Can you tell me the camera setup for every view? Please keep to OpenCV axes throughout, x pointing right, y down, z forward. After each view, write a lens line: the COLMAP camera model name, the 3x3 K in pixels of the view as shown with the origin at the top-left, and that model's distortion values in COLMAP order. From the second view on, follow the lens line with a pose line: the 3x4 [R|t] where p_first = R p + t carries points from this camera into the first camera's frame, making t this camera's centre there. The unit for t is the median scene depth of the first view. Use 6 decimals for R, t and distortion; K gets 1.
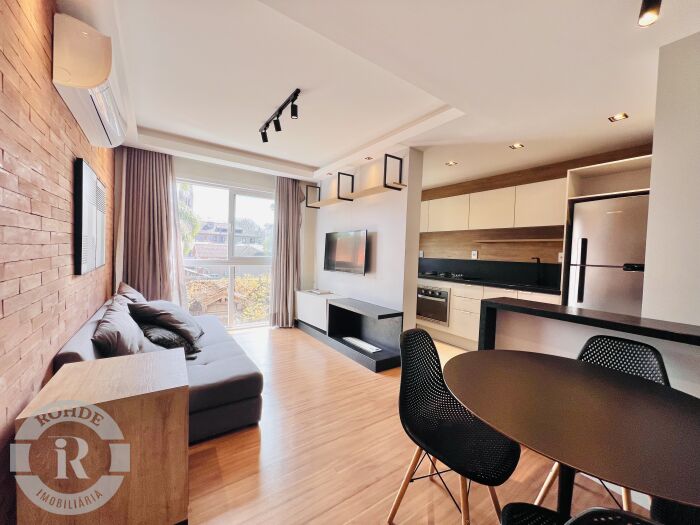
lens RADIAL K [[280.1, 0, 351.4], [0, 280.1, 262.4], [0, 0, 1]] dist [-0.001689, 0.001078]
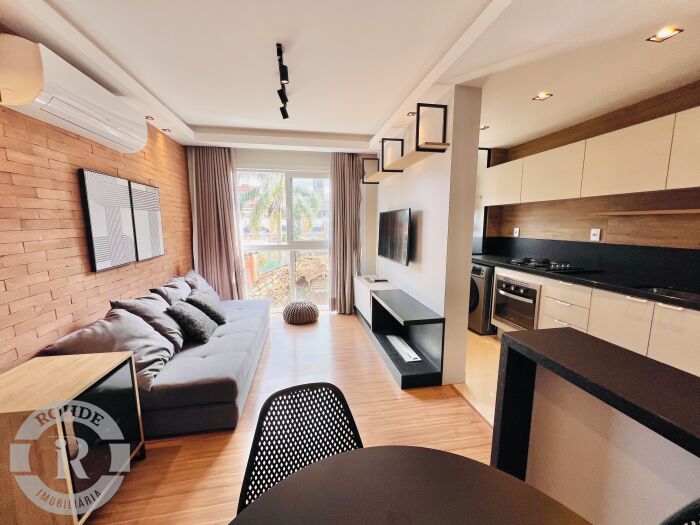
lens RADIAL K [[280.1, 0, 351.4], [0, 280.1, 262.4], [0, 0, 1]] dist [-0.001689, 0.001078]
pose [[0.908691, 0.022832, -0.416845, 0.267409], [0.018262, 0.995373, 0.094330, -0.047406], [0.417071, -0.093329, 0.904070, 0.225285]]
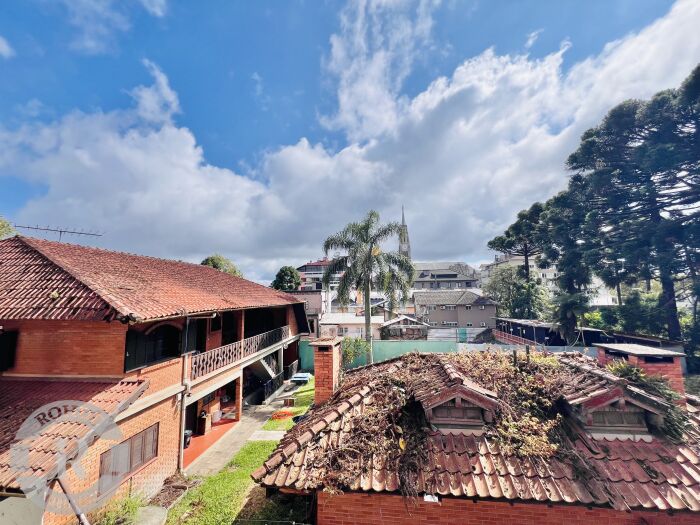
lens RADIAL K [[280.1, 0, 351.4], [0, 280.1, 262.4], [0, 0, 1]] dist [-0.001689, 0.001078]
pose [[0.743350, -0.125946, -0.656939, -0.663128], [0.021544, 0.986112, -0.164676, -0.145776], [0.668556, 0.108259, 0.735740, 1.290152]]
